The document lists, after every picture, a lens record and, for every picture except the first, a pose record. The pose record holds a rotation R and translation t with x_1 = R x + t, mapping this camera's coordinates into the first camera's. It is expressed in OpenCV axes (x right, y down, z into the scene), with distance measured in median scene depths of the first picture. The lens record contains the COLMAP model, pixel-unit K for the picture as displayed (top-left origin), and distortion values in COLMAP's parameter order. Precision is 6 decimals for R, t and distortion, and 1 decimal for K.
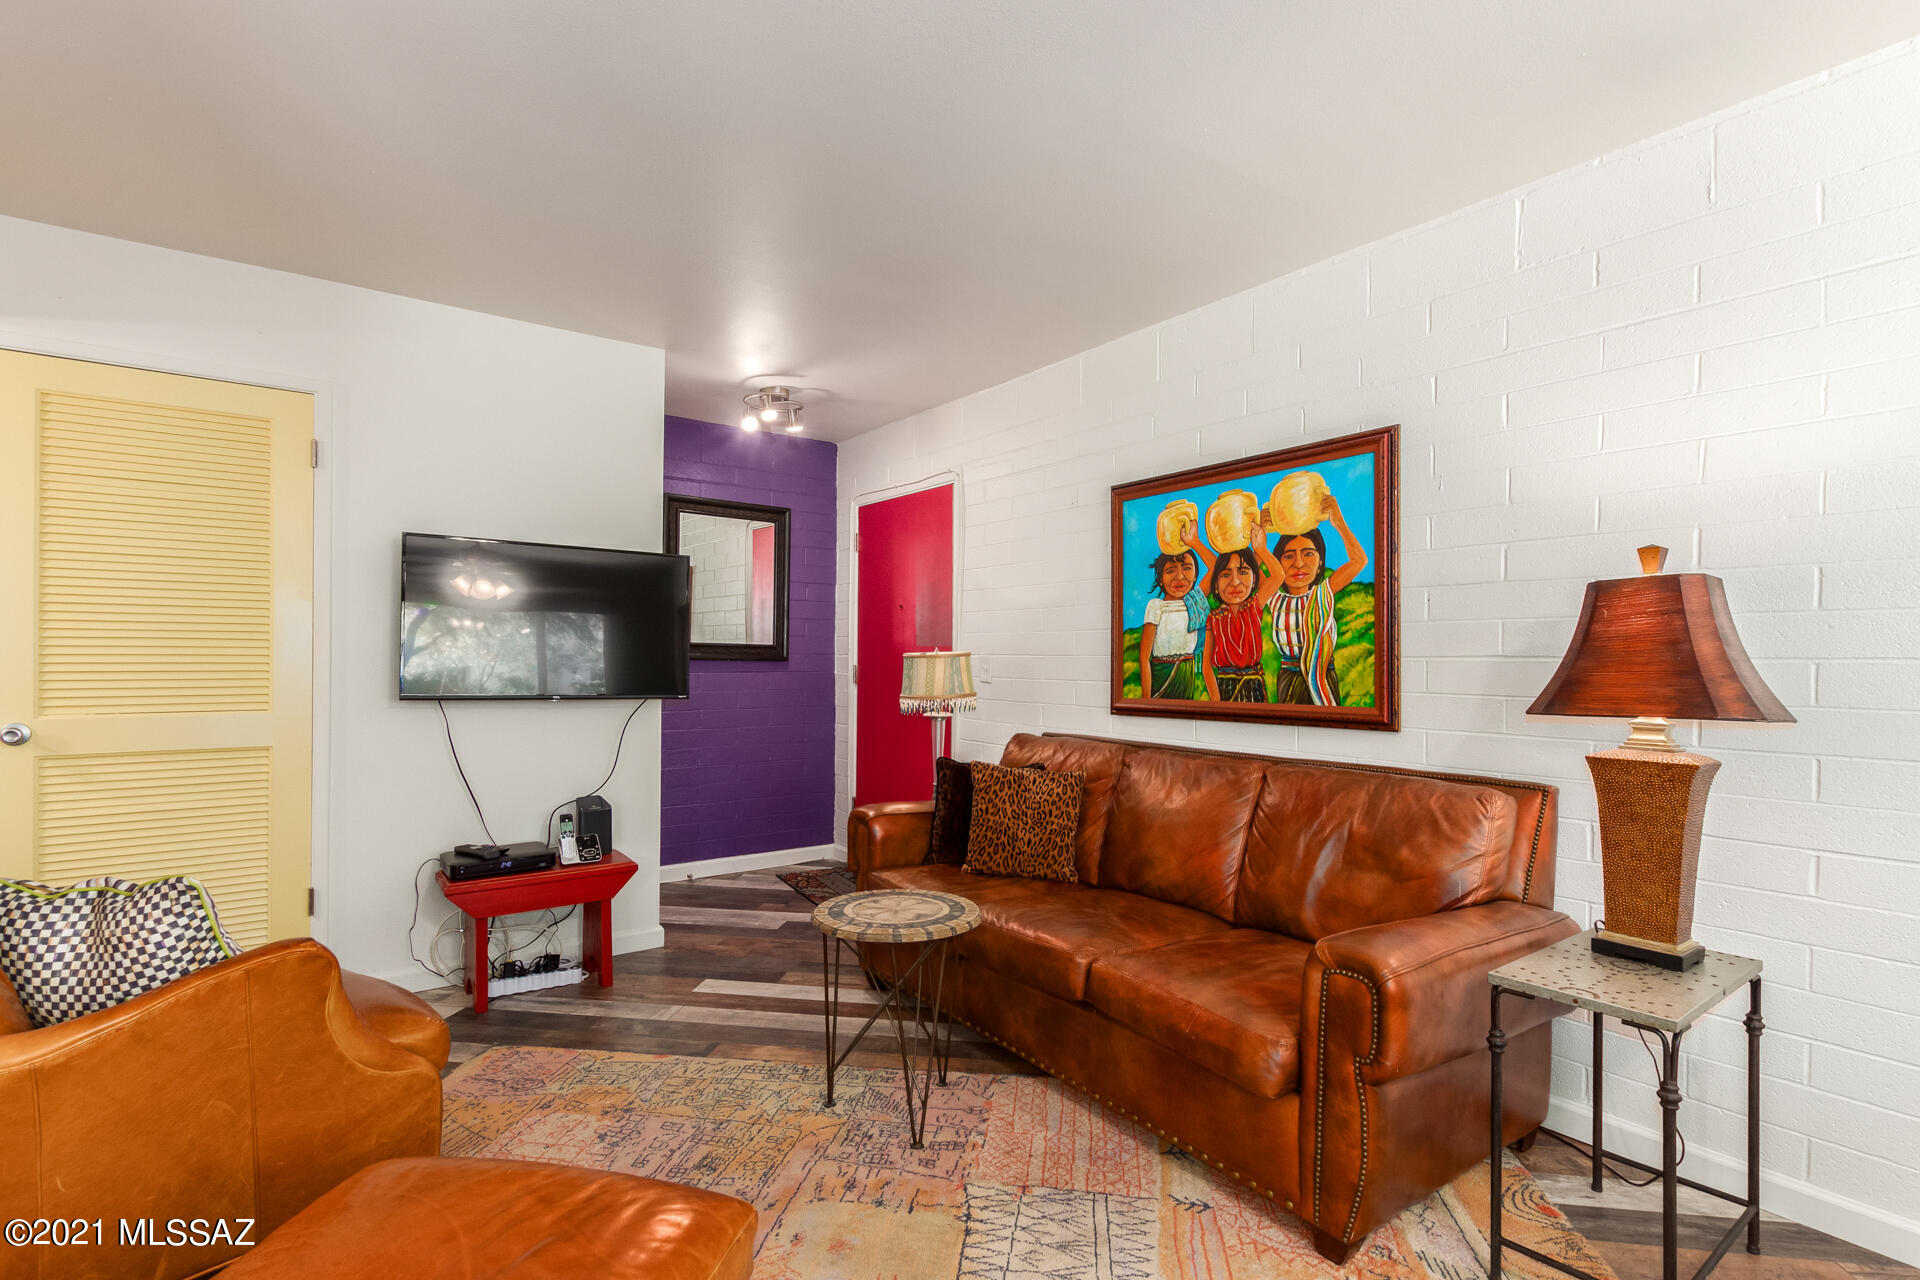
lens RADIAL K [[923.0, 0, 963.9], [0, 923.0, 664.0], [0, 0, 1]] dist [0.015223, -0.000894]
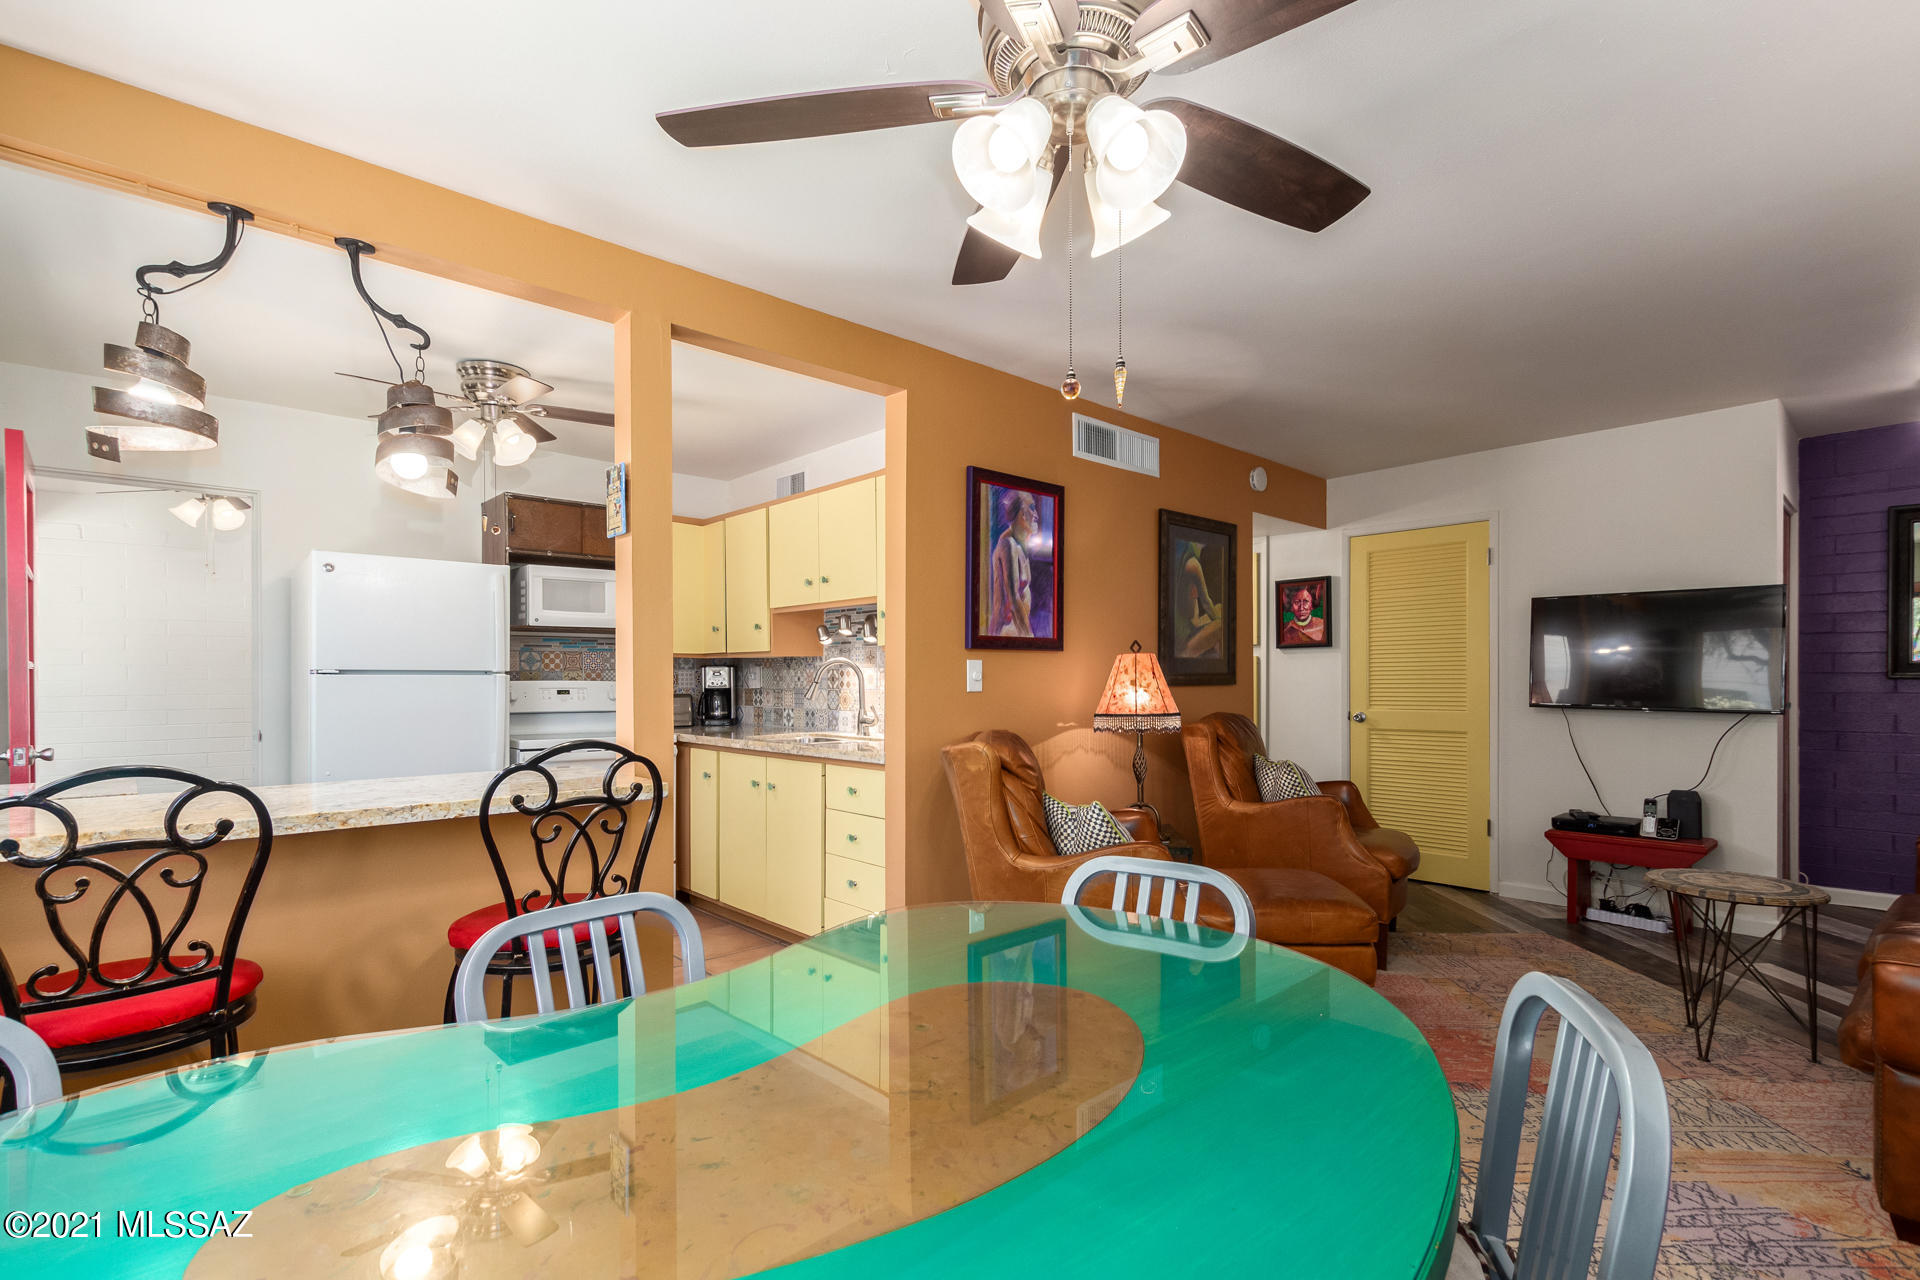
lens RADIAL K [[882.3, 0, 947.3], [0, 882.3, 680.9], [0, 0, 1]] dist [0.006990, -0.002283]
pose [[0.096145, -0.006908, -0.995343, 0.760589], [-0.003695, 0.999967, -0.007297, 0.009729], [0.995360, 0.004379, 0.096116, -0.108465]]
